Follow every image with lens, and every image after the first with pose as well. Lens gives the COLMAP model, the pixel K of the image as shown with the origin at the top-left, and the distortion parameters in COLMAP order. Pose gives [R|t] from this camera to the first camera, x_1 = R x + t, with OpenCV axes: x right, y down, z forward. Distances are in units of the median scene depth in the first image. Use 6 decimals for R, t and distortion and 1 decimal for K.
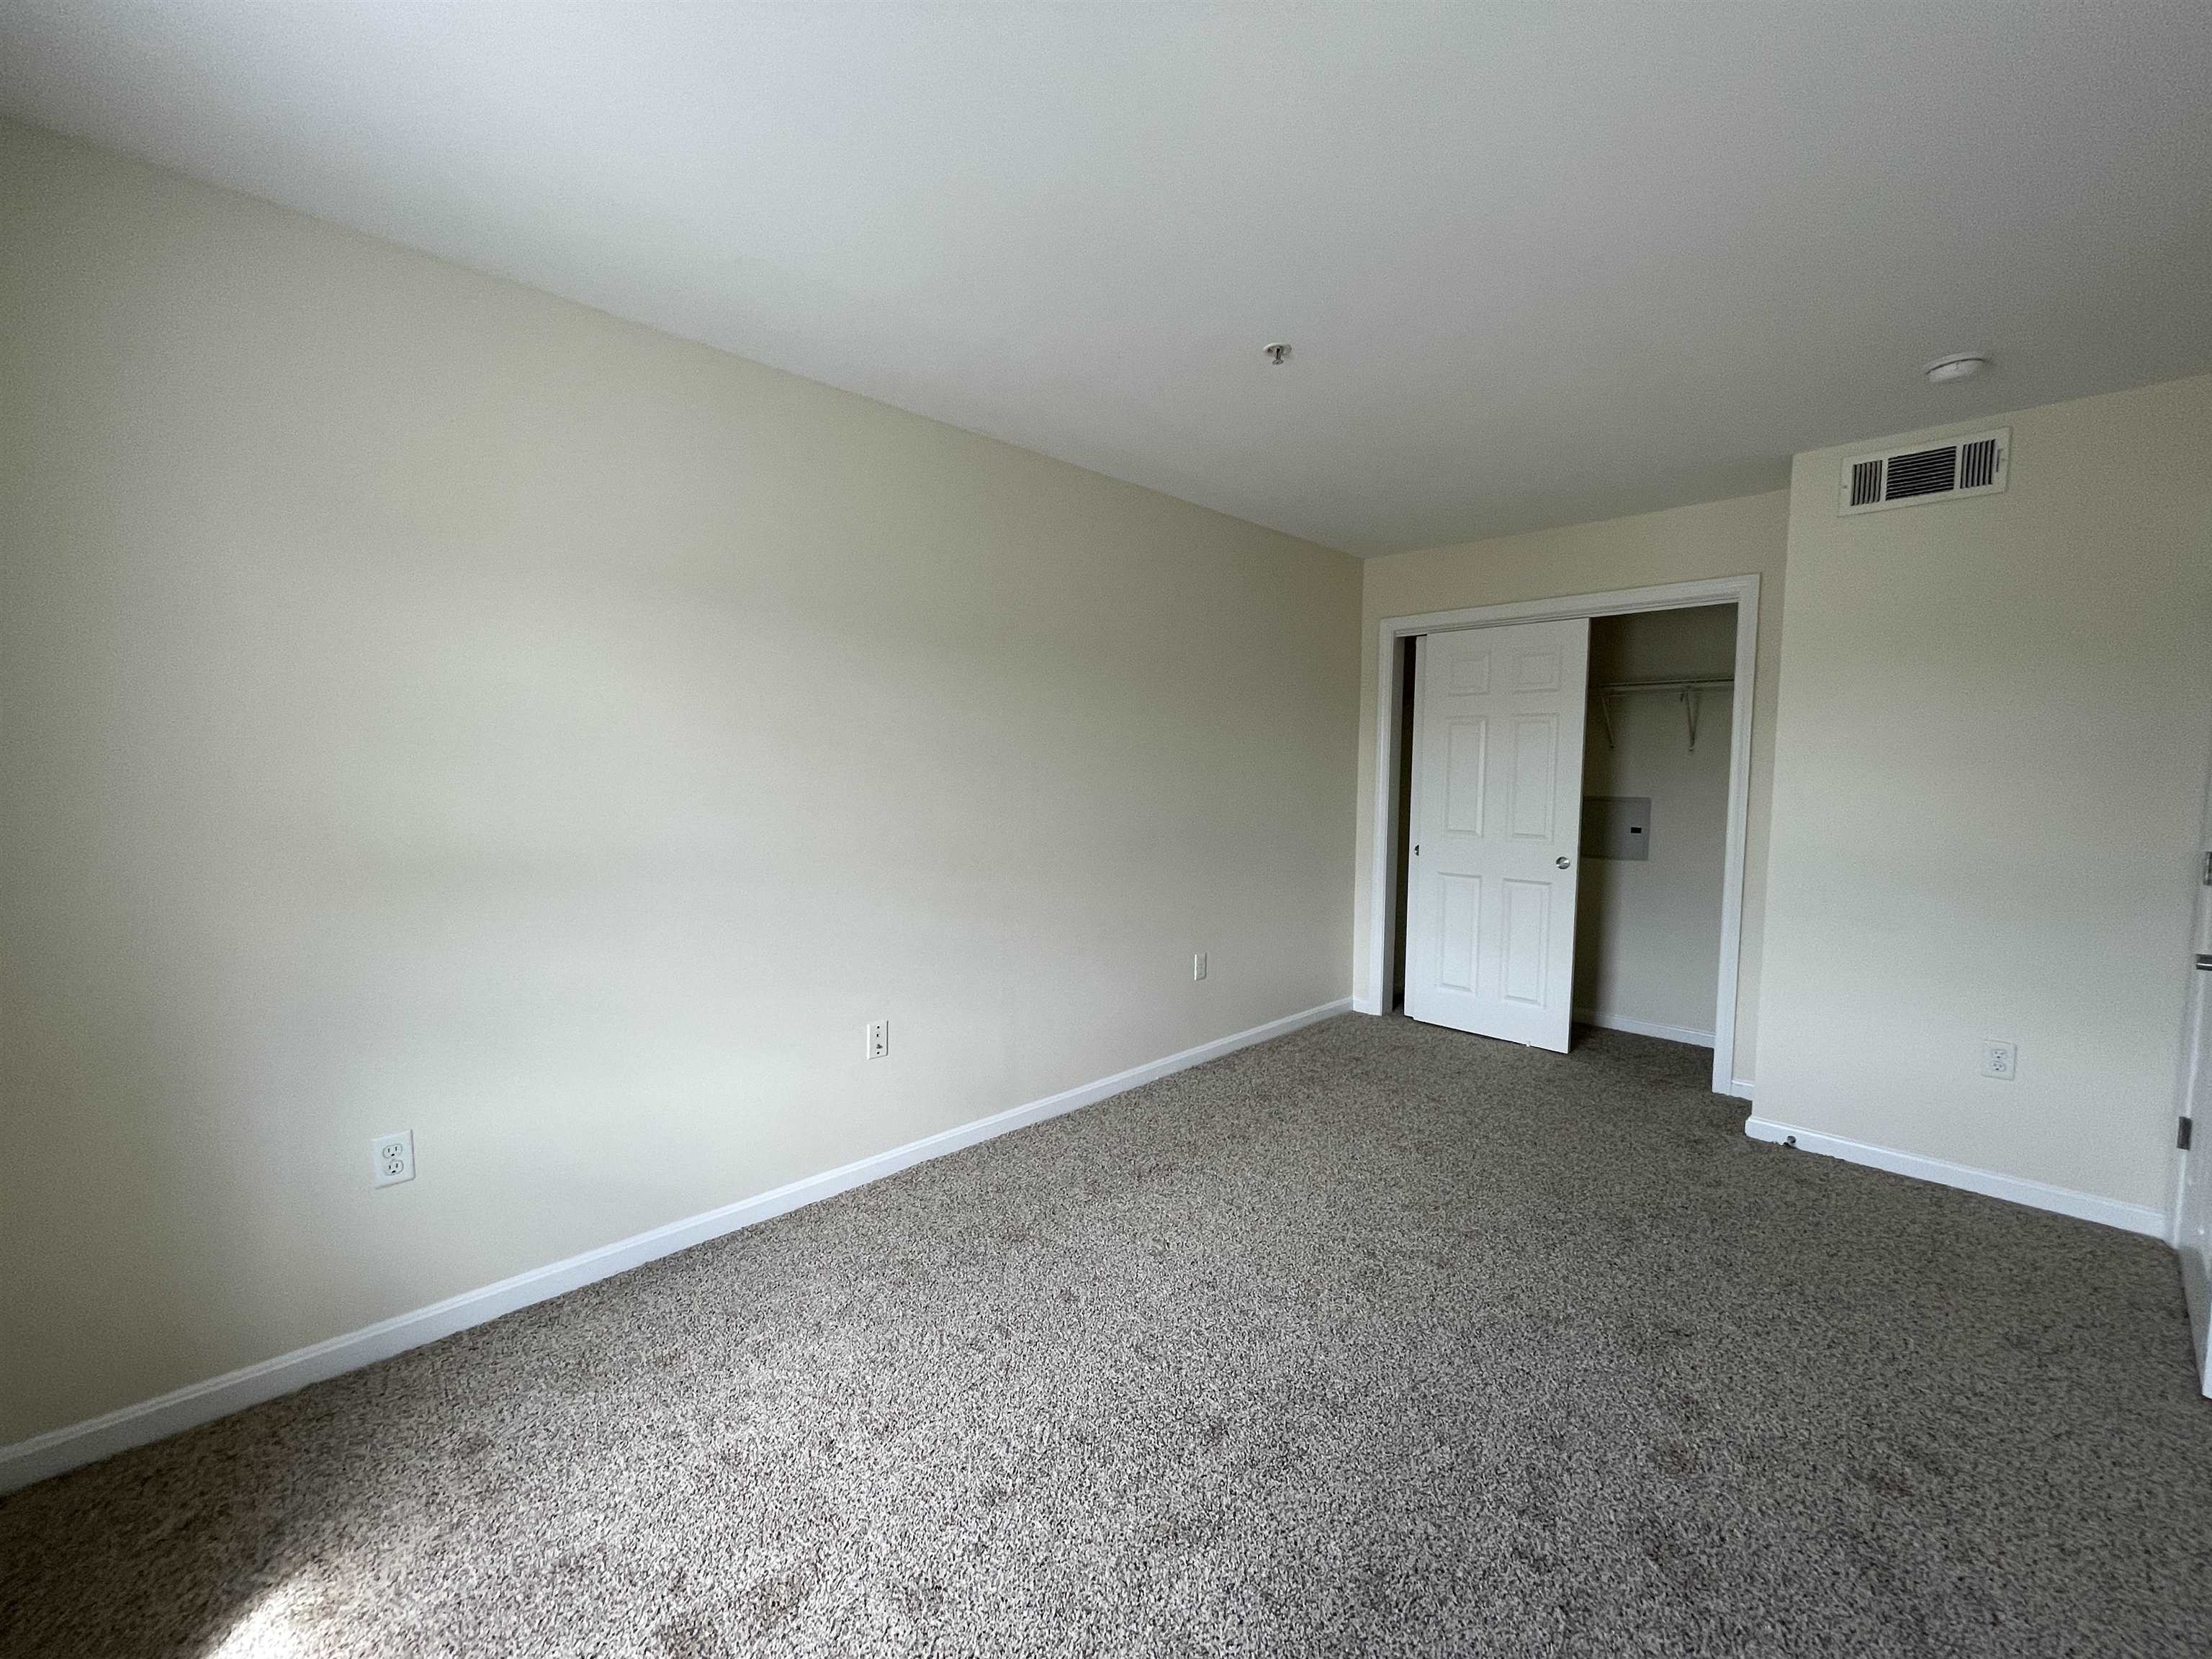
lens RADIAL K [[888.6, 0, 1101.5], [0, 888.6, 834.4], [0, 0, 1]] dist [-0.000326, -0.001361]
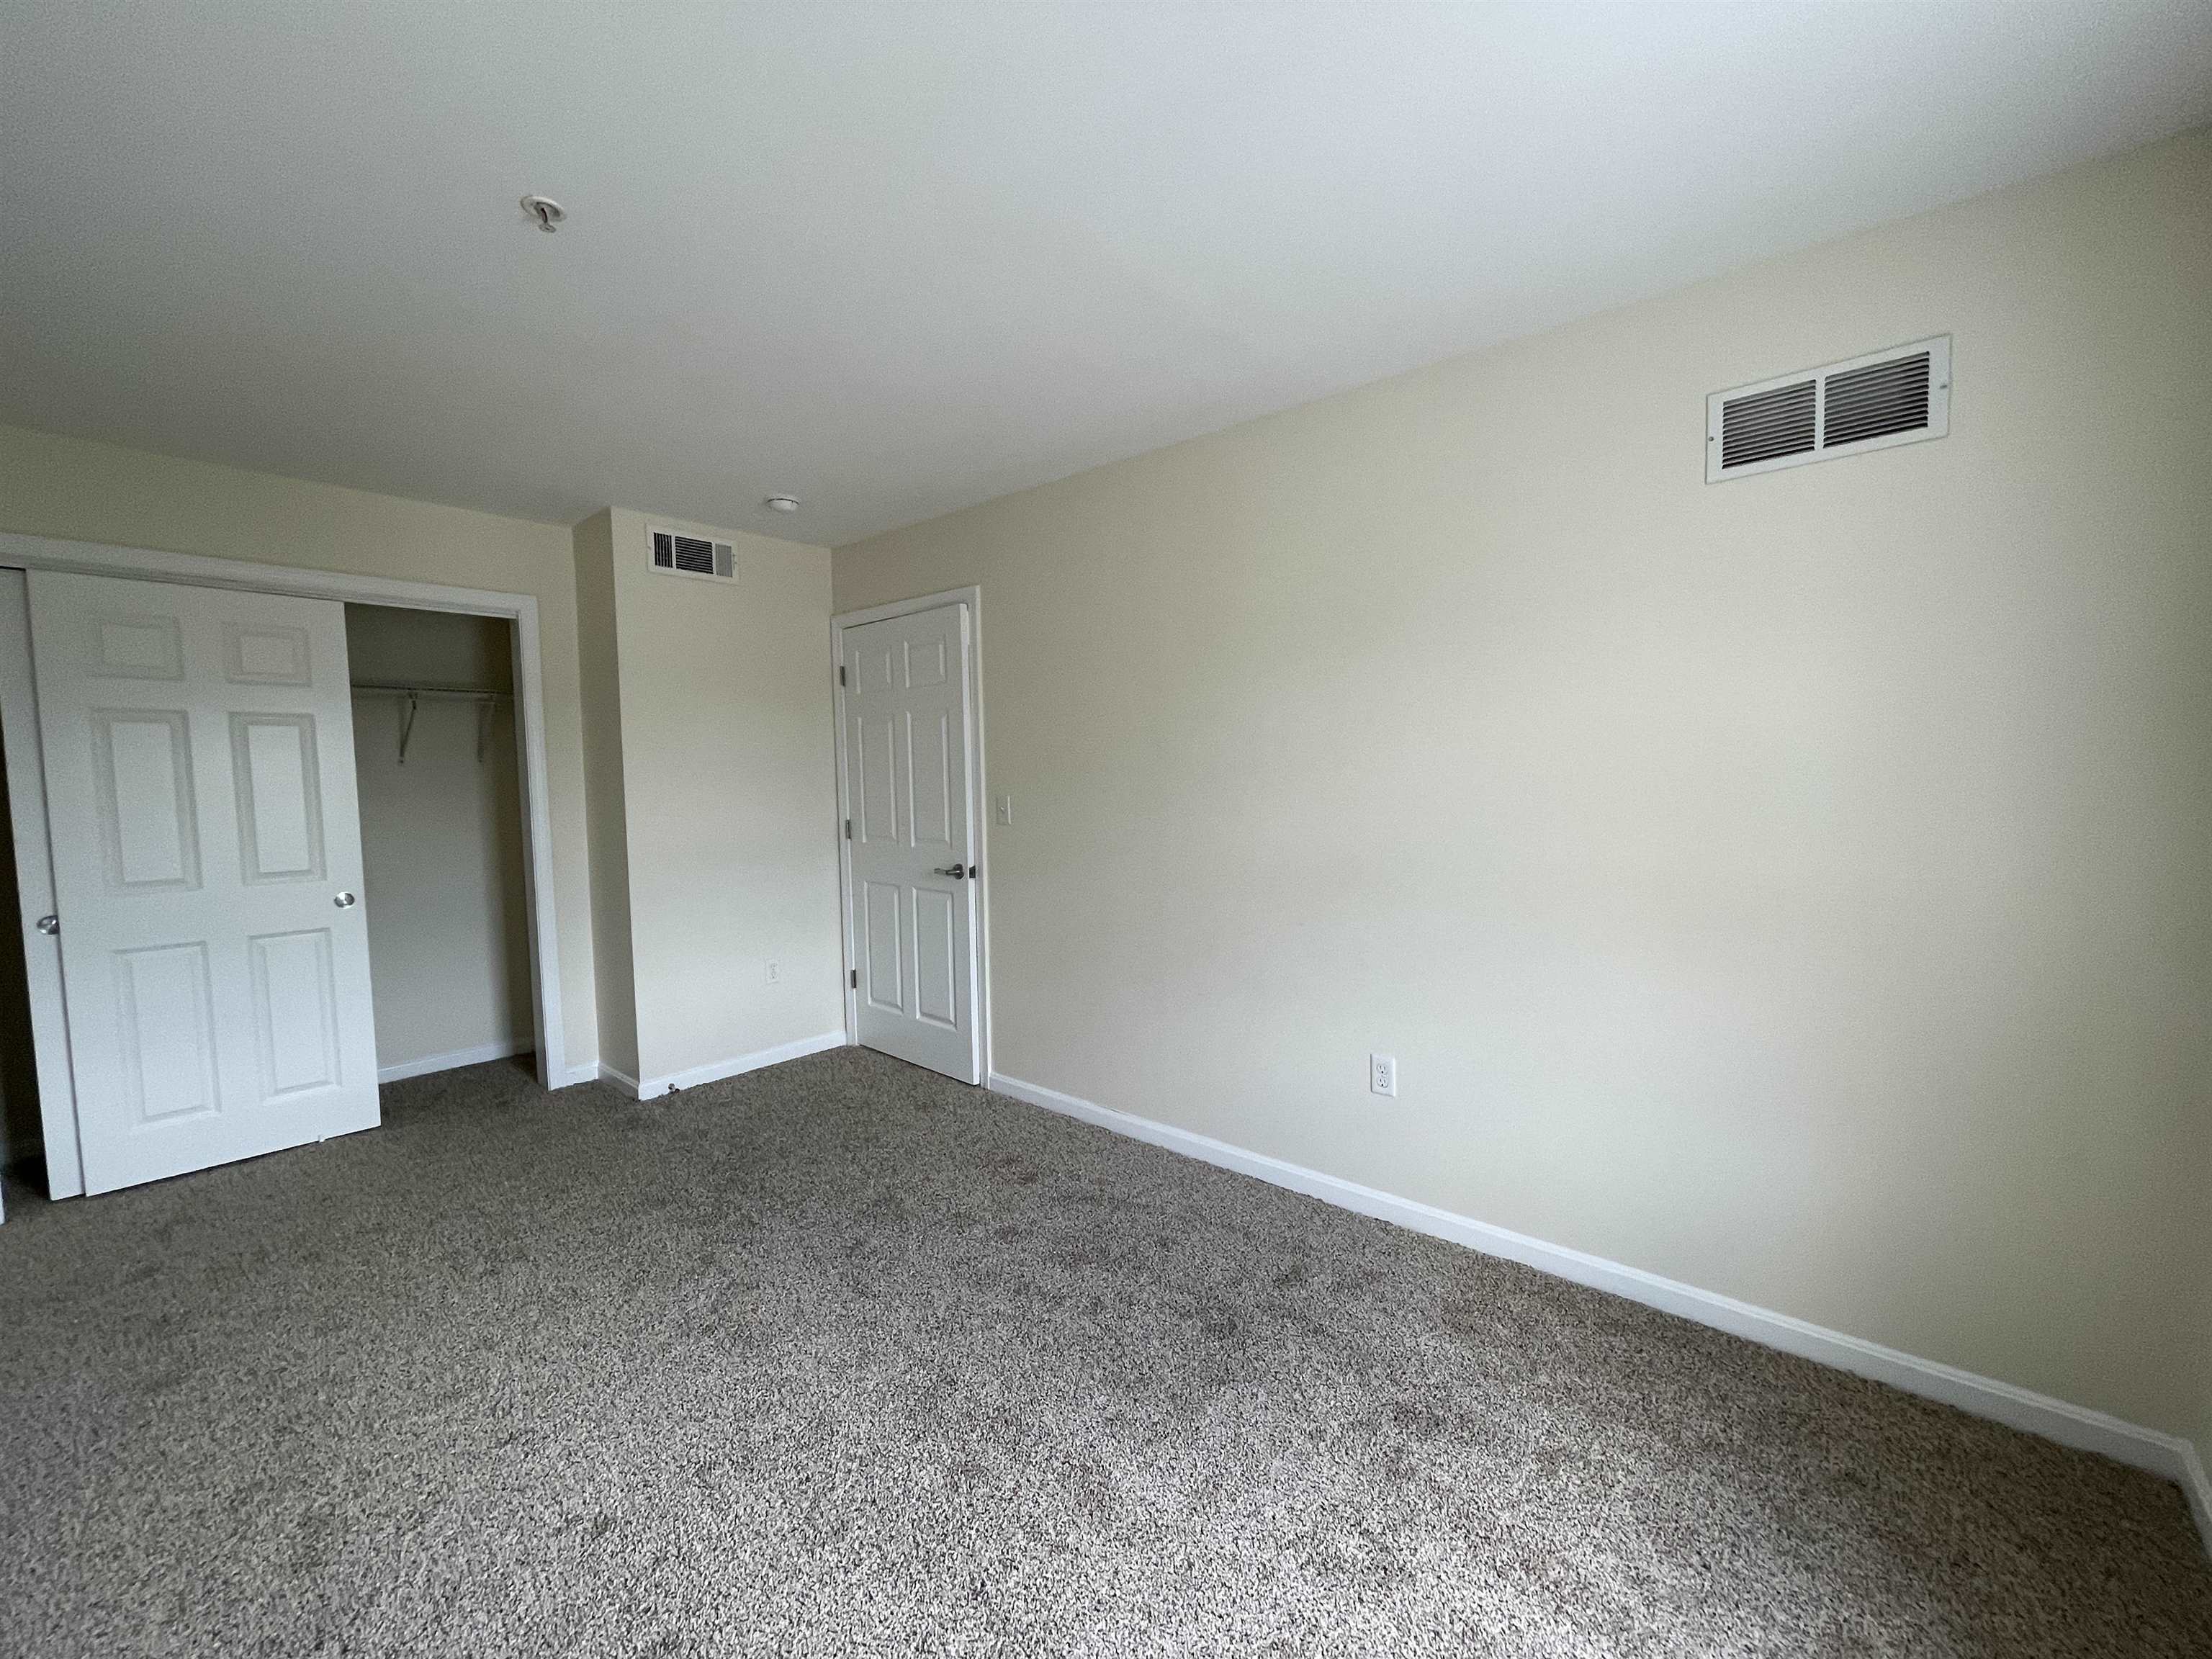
lens RADIAL K [[891.0, 0, 1097.8], [0, 891.0, 835.7], [0, 0, 1]] dist [-0.001848, -0.000553]
pose [[-0.078214, -0.080180, 0.993707, -0.446570], [0.089382, 0.992182, 0.087092, -0.046806], [-0.992922, 0.095631, -0.070436, 0.488547]]
